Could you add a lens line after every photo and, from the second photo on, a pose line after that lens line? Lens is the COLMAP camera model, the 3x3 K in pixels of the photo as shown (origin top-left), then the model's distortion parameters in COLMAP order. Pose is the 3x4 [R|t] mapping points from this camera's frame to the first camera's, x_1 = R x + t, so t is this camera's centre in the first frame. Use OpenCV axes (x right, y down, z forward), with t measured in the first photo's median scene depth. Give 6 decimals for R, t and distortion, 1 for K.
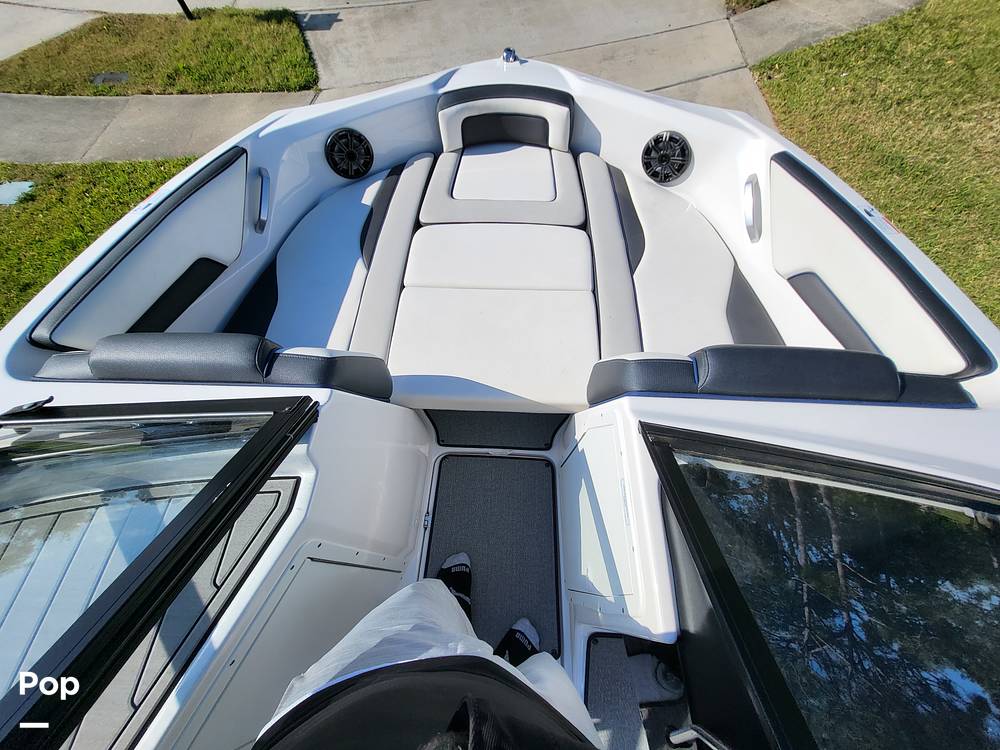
lens RADIAL K [[389.9, 0, 500.0], [0, 389.9, 375.0], [0, 0, 1]] dist [-0.001496, 0.000533]
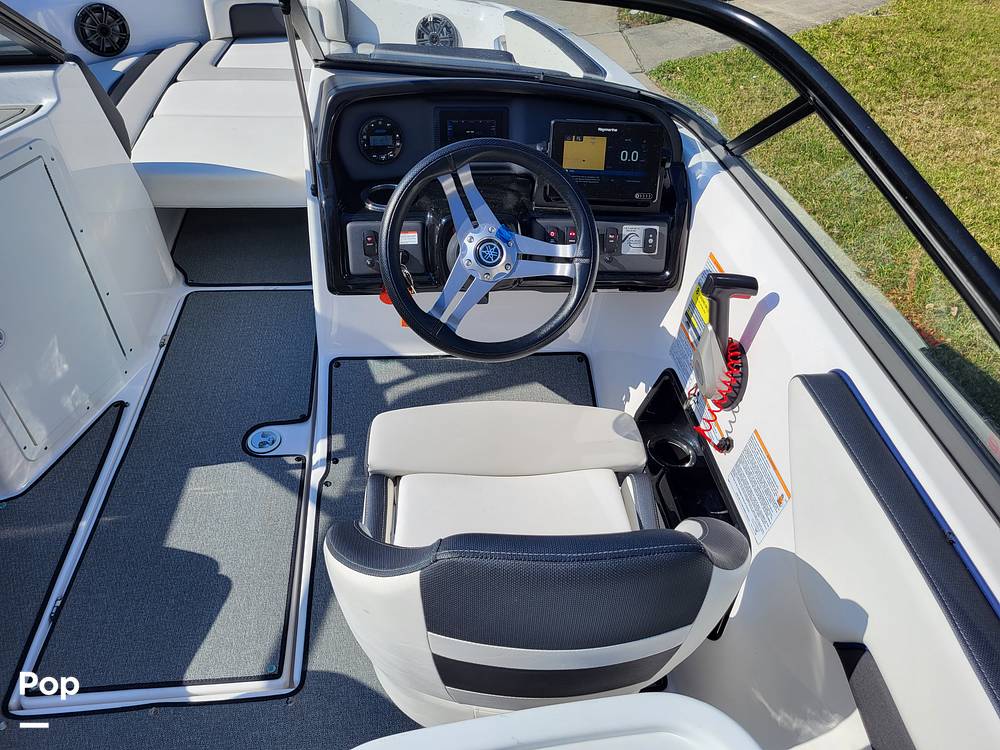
lens RADIAL K [[767.5, 0, 500.0], [0, 767.5, 375.0], [0, 0, 1]] dist [0.041484, -0.037672]
pose [[0.987175, -0.041378, 0.154186, 0.227269], [0.095488, 0.927050, -0.362574, 0.939264], [-0.127936, 0.372647, 0.919112, -0.510426]]
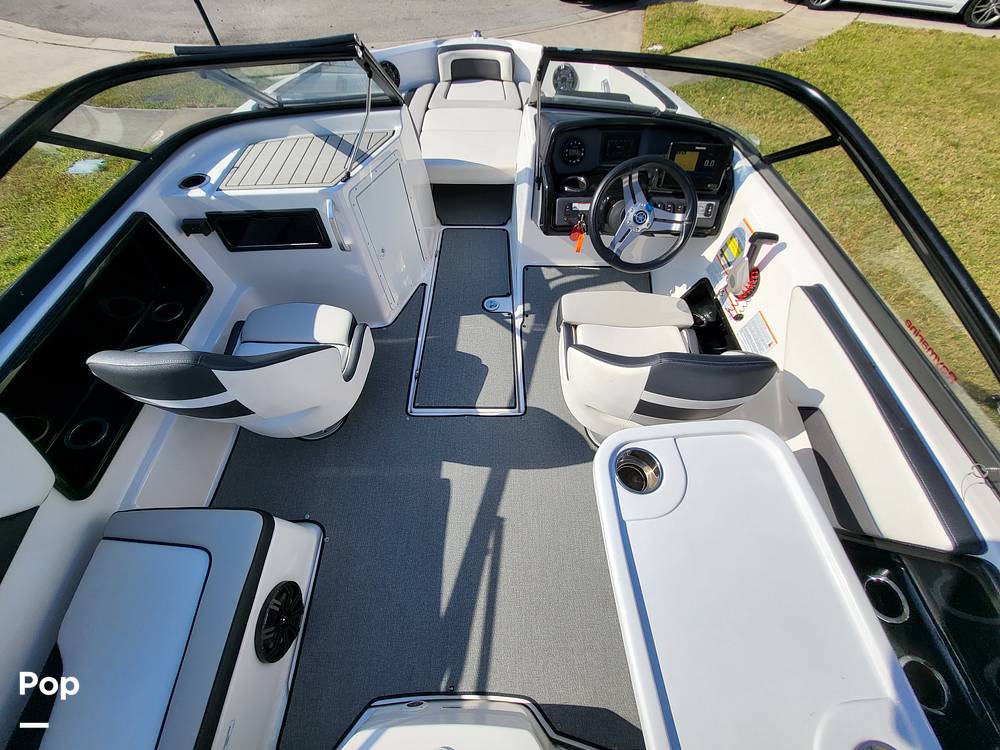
lens RADIAL K [[389.9, 0, 500.0], [0, 389.9, 375.0], [0, 0, 1]] dist [-0.001496, 0.000533]
pose [[0.998205, -0.024660, 0.054575, -0.007977], [0.030821, 0.992877, -0.115088, 0.946212], [-0.051348, 0.116563, 0.991855, -0.584481]]
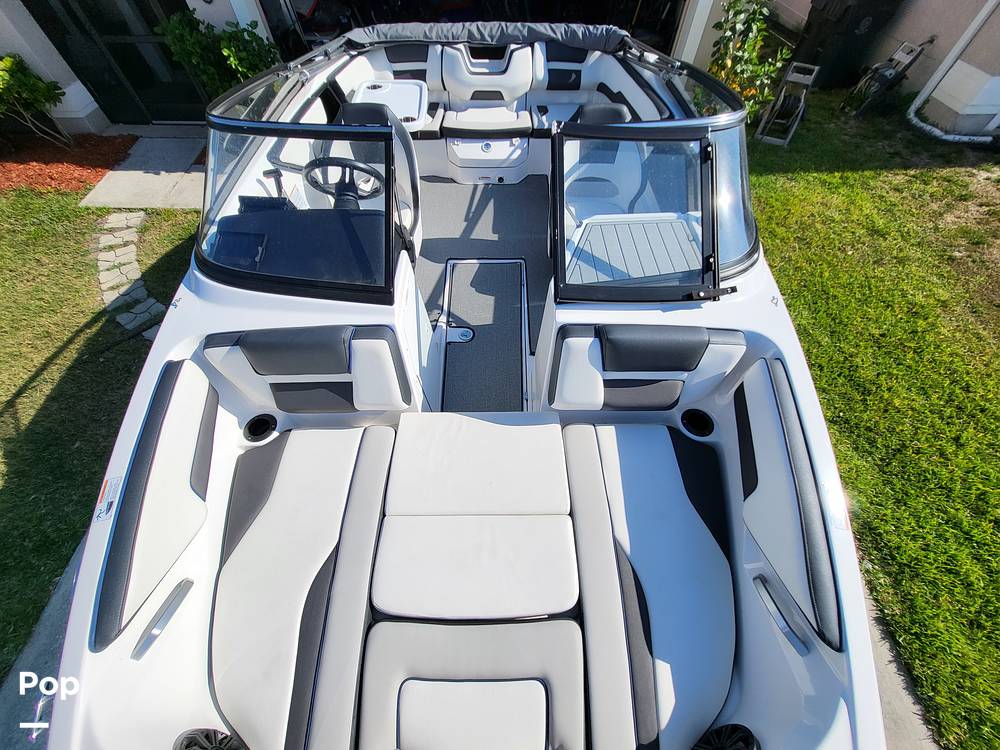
lens RADIAL K [[389.9, 0, 500.0], [0, 389.9, 375.0], [0, 0, 1]] dist [-0.001496, 0.000533]
pose [[-0.998183, 0.059507, -0.009422, -0.063243], [-0.036271, -0.468668, 0.882629, -0.783673], [0.048107, 0.881368, 0.469975, 0.167364]]
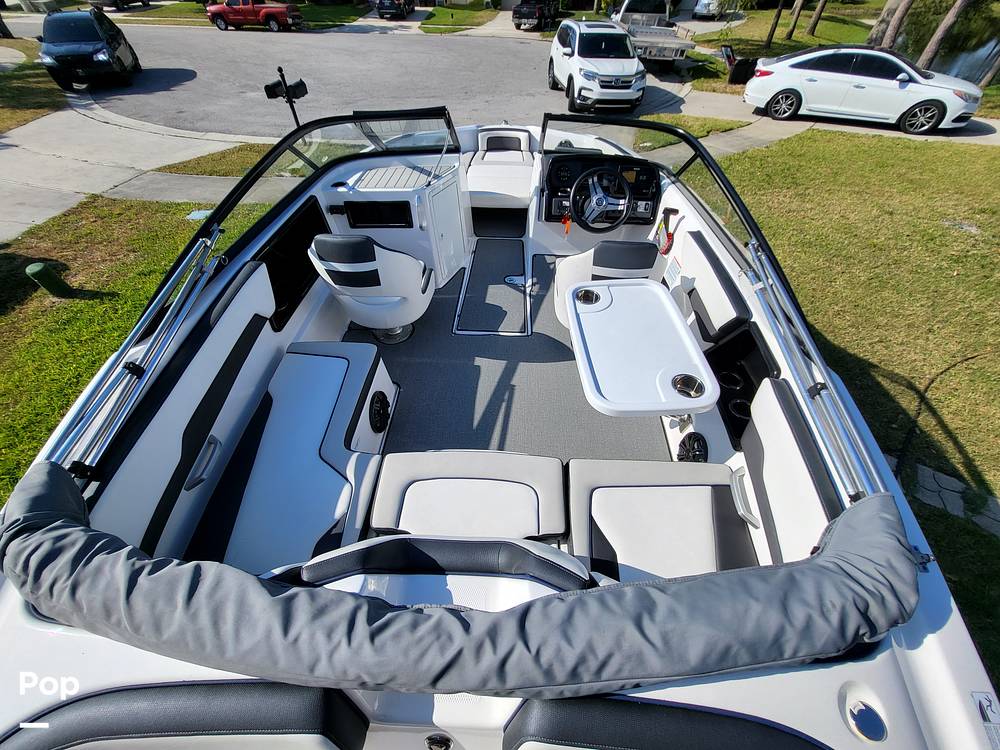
lens RADIAL K [[389.9, 0, 500.0], [0, 389.9, 375.0], [0, 0, 1]] dist [-0.001496, 0.000533]
pose [[0.999533, 0.017963, 0.024708, -0.047838], [-0.010023, 0.956905, -0.290228, 1.560478], [-0.028856, 0.289845, 0.956639, -0.995214]]
